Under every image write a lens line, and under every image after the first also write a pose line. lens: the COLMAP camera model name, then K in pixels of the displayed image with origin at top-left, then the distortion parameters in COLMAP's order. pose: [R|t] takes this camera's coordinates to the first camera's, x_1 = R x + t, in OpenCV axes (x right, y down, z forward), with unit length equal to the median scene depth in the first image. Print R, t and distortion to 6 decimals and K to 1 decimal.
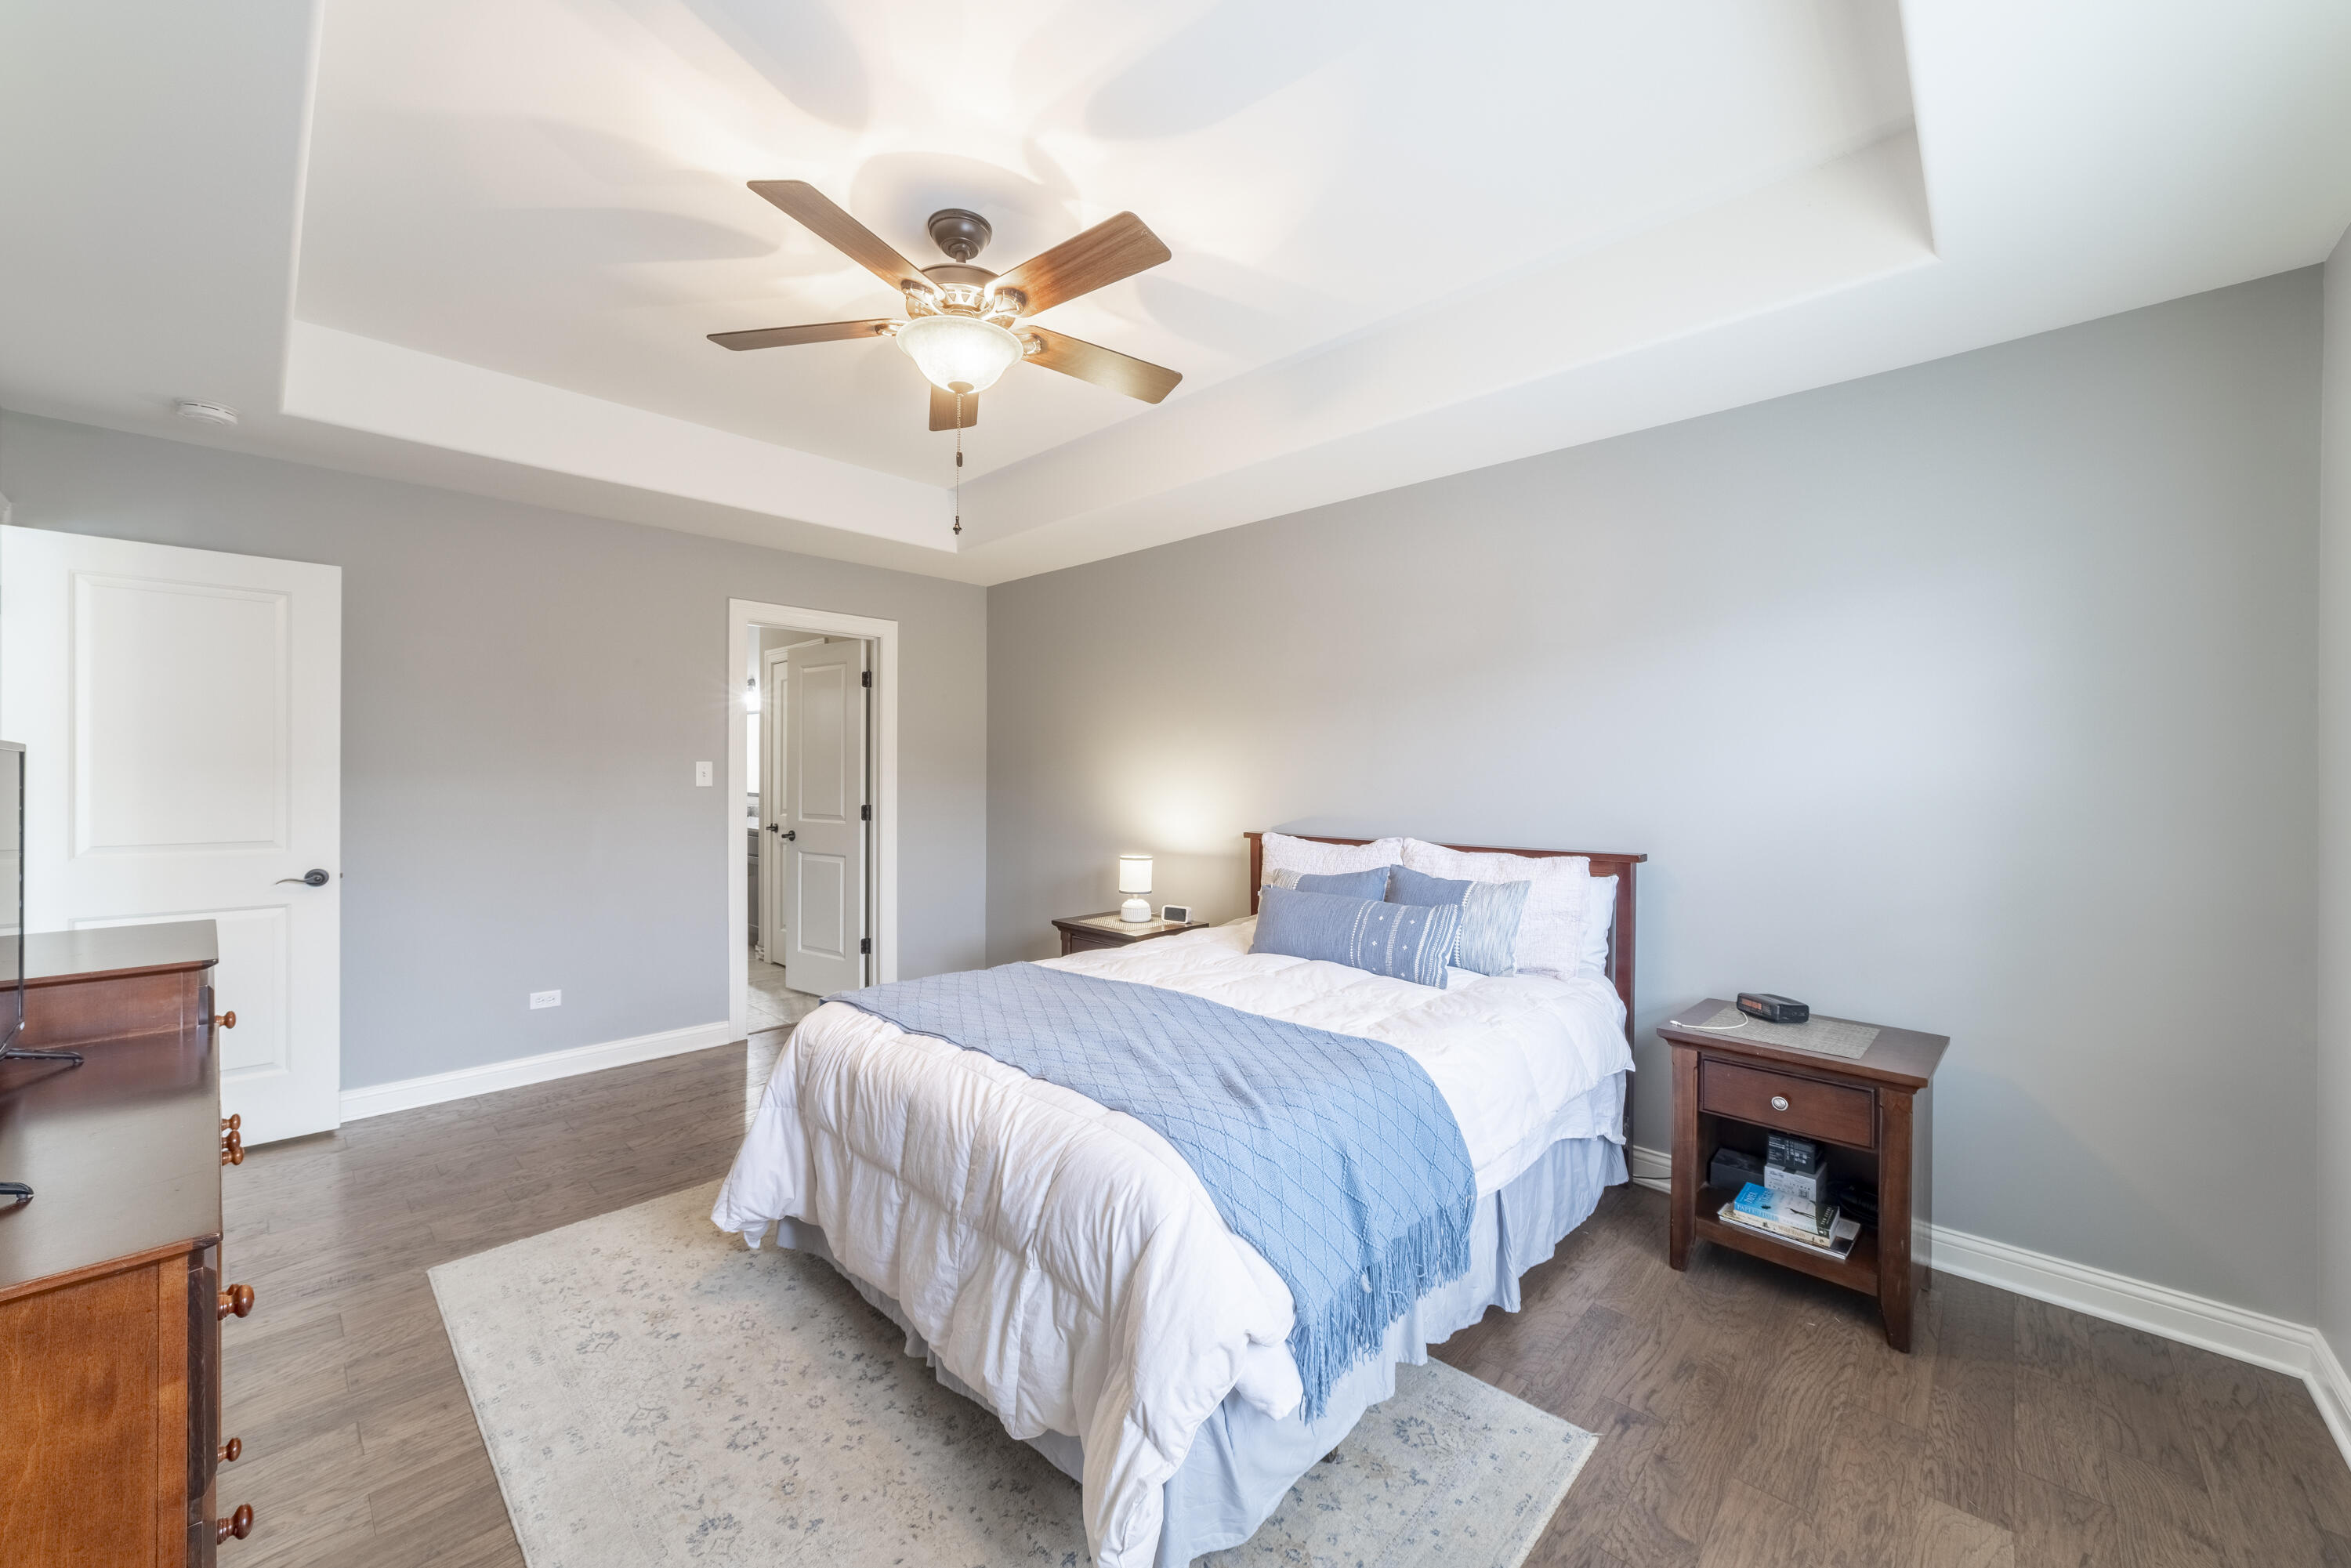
lens RADIAL K [[895.9, 0, 1166.3], [0, 895.9, 772.4], [0, 0, 1]] dist [-0.020246, 0.000093]
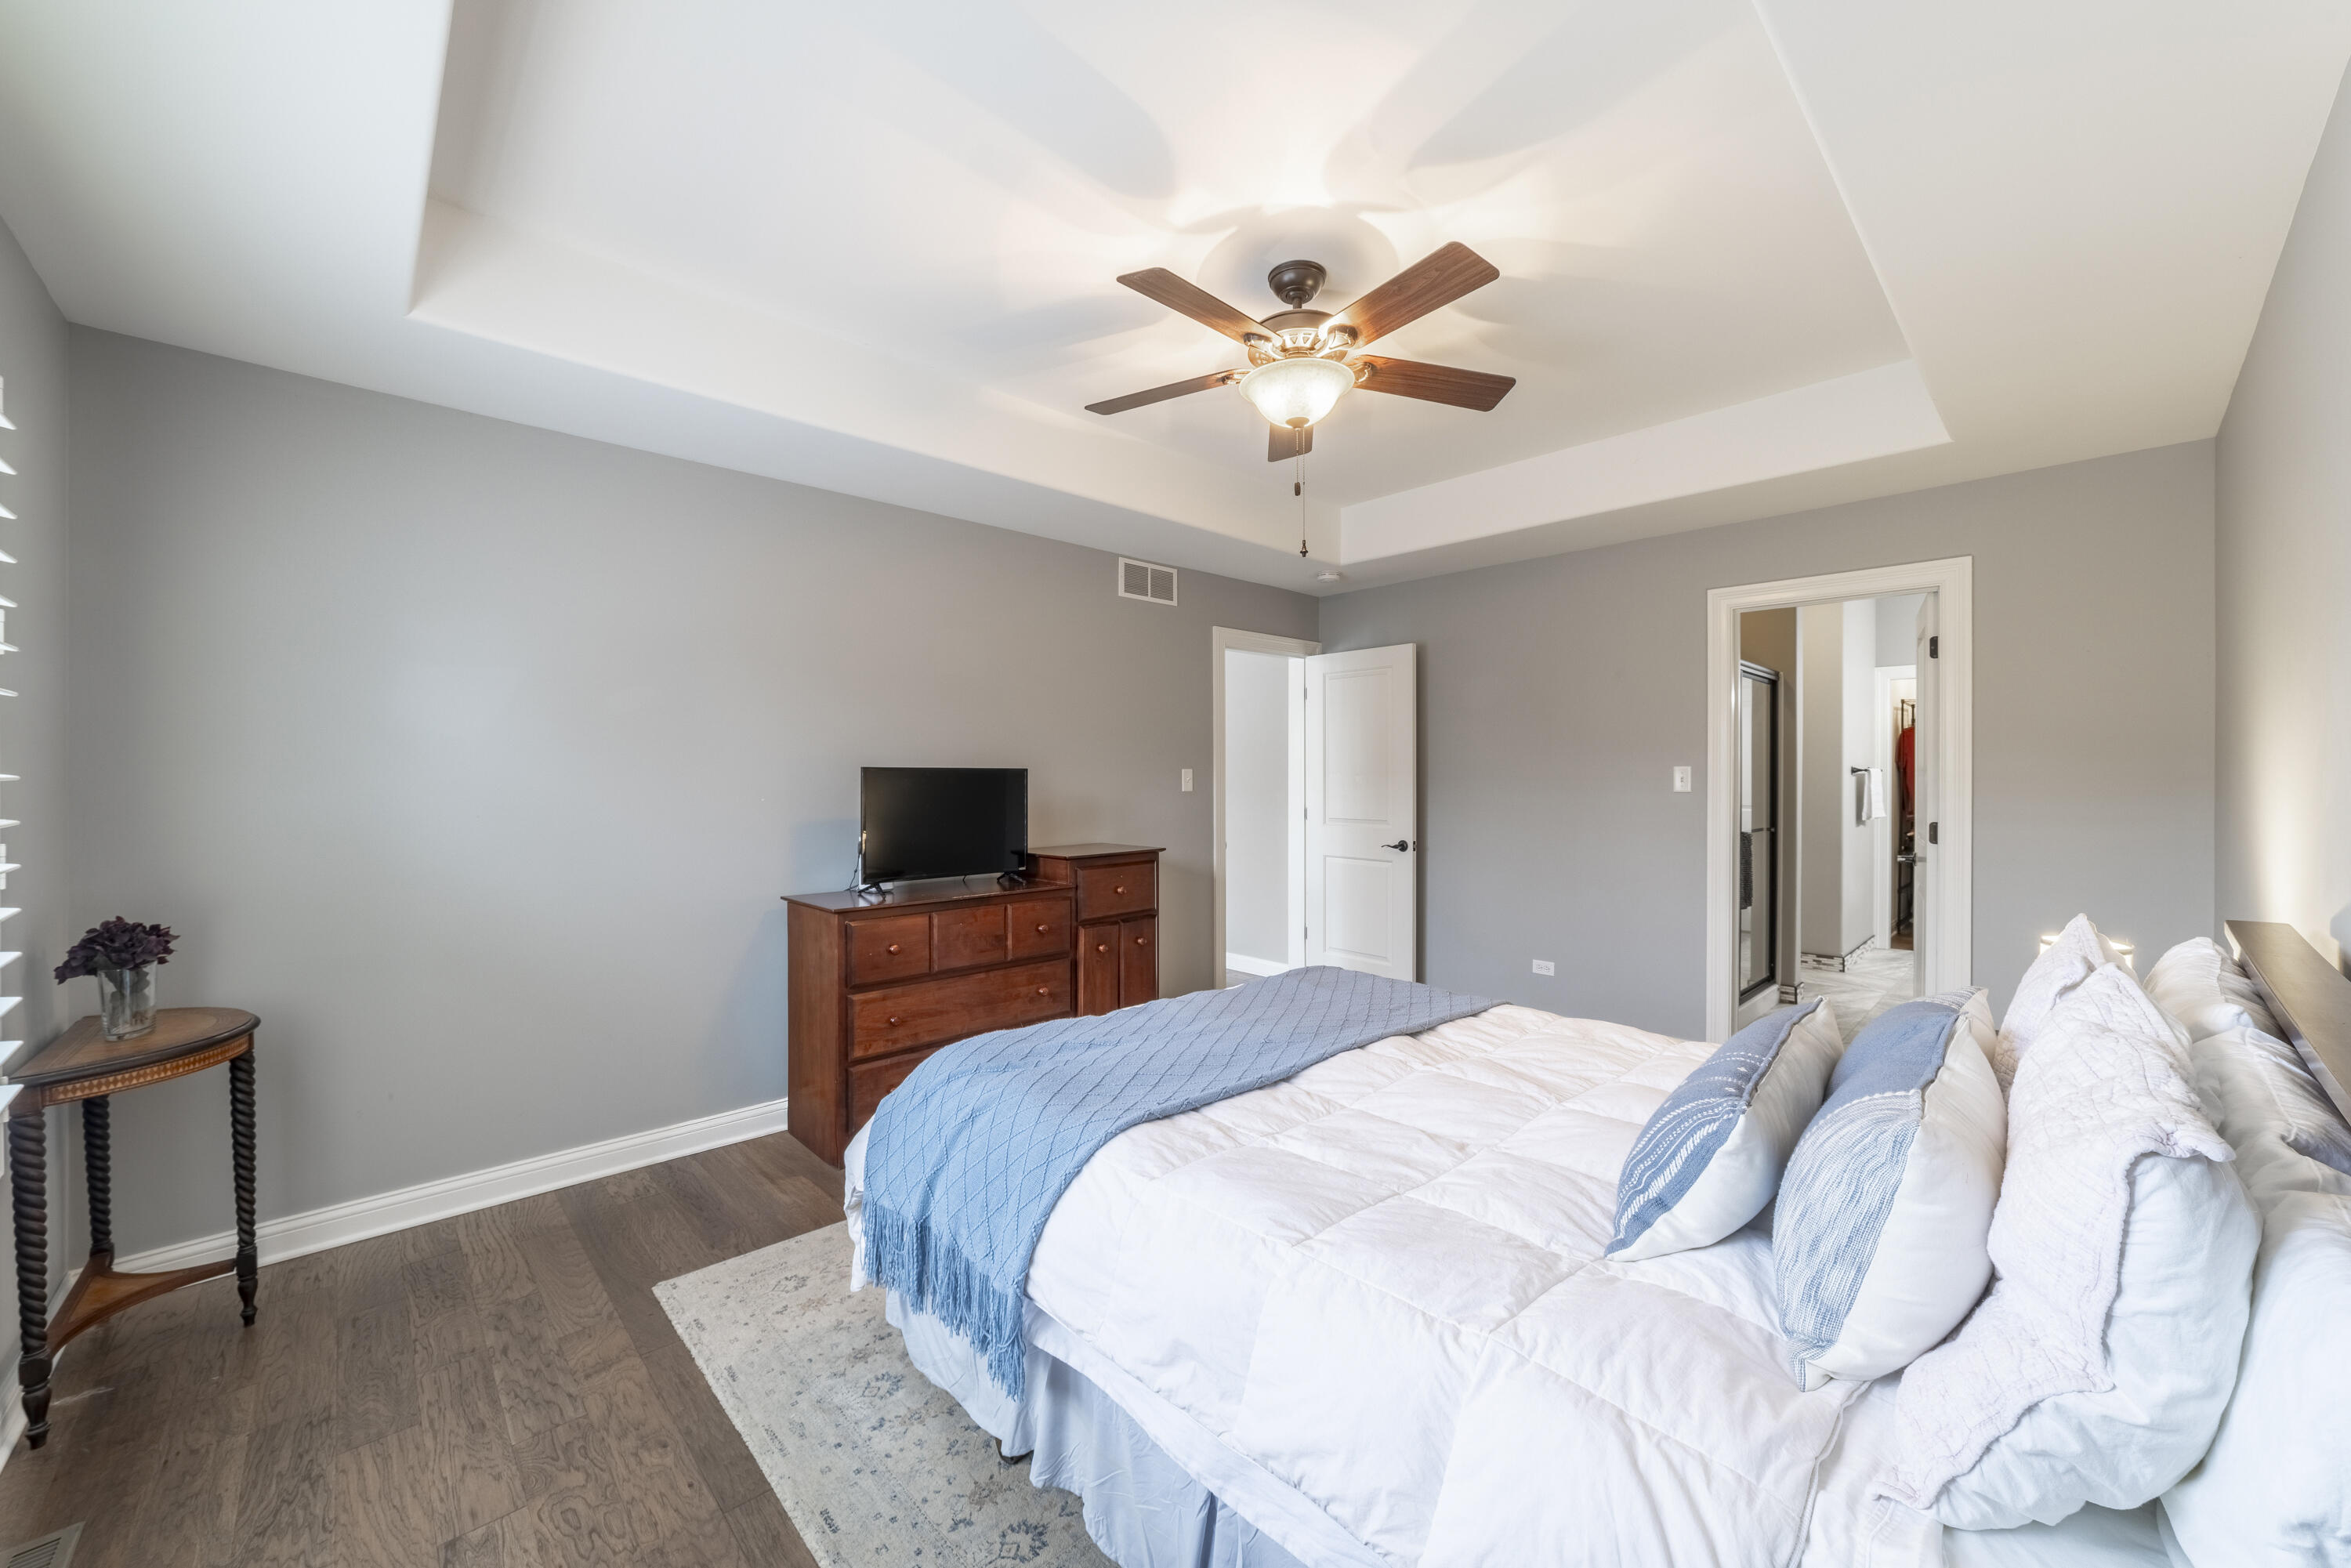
lens RADIAL K [[895.9, 0, 1166.3], [0, 895.9, 772.4], [0, 0, 1]] dist [-0.020246, 0.000093]
pose [[-0.063040, -0.008971, -0.997971, 0.859129], [-0.000110, 0.999960, -0.008982, 0.005168], [0.998011, -0.000456, -0.063039, 0.904674]]
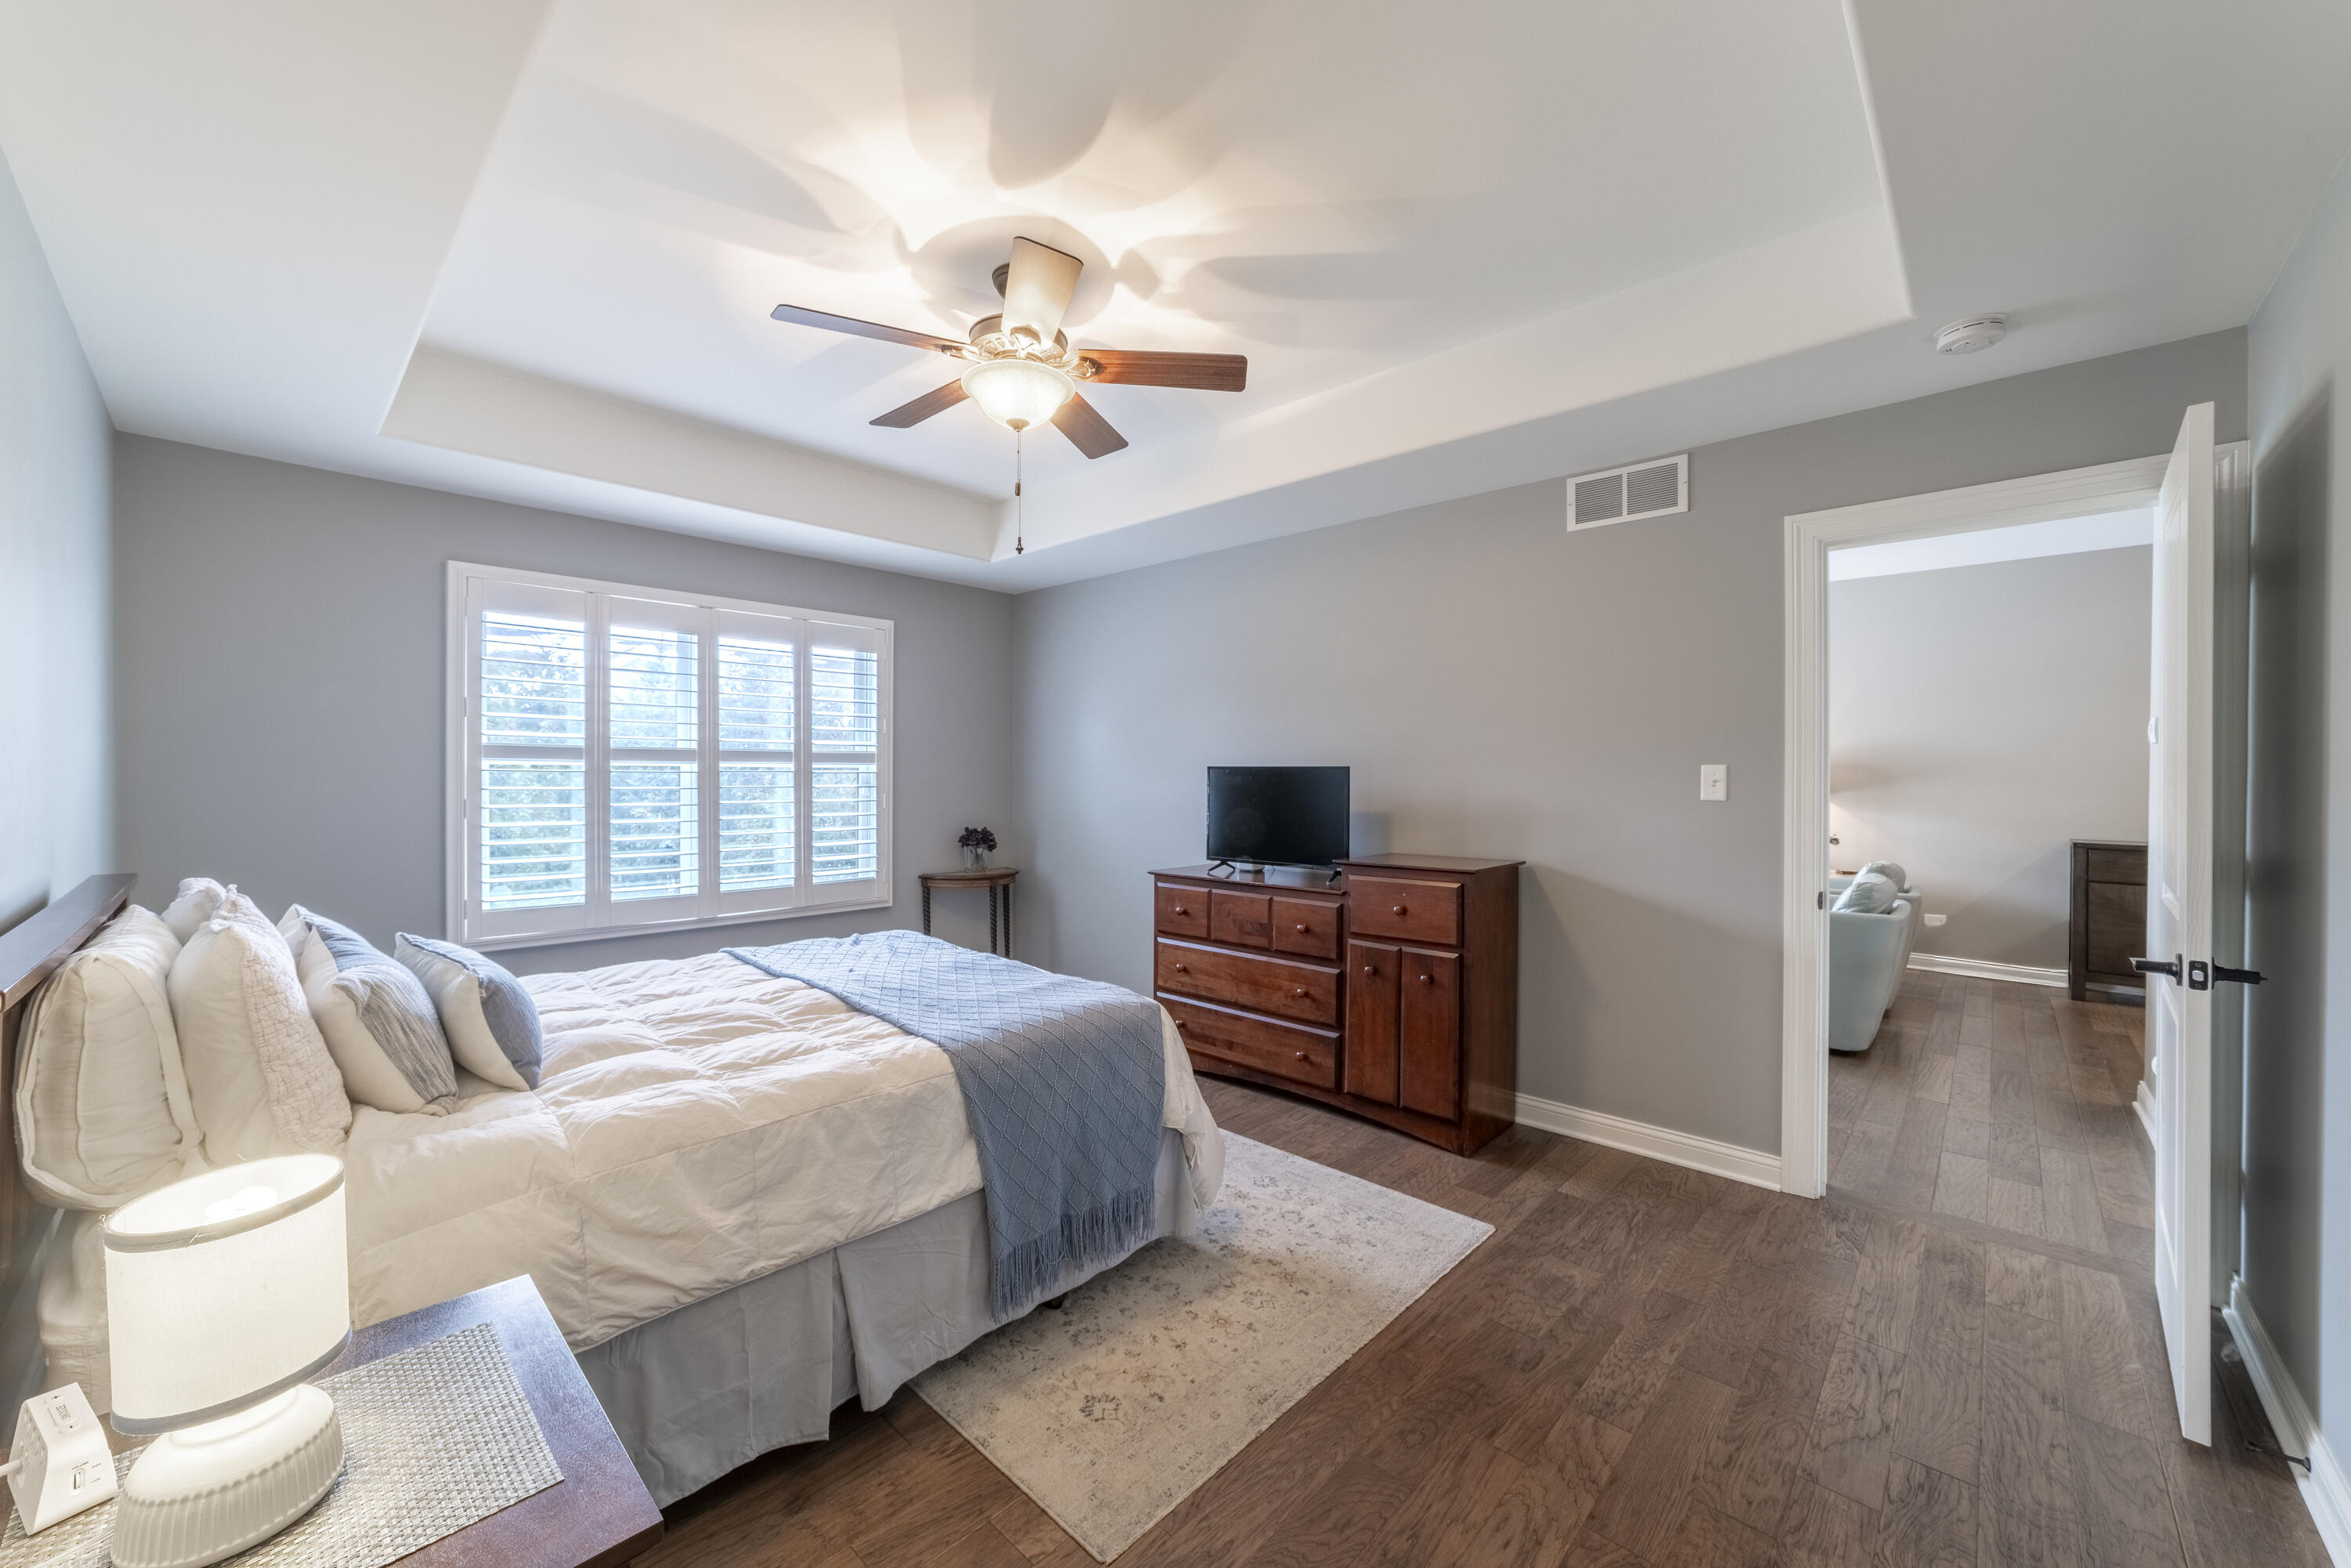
lens RADIAL K [[895.9, 0, 1166.3], [0, 895.9, 772.4], [0, 0, 1]] dist [-0.020246, 0.000093]
pose [[-0.999916, -0.010408, -0.007673, -0.408479], [-0.010411, 0.999946, 0.000344, -0.002297], [0.007669, 0.000424, -0.999971, 2.095165]]
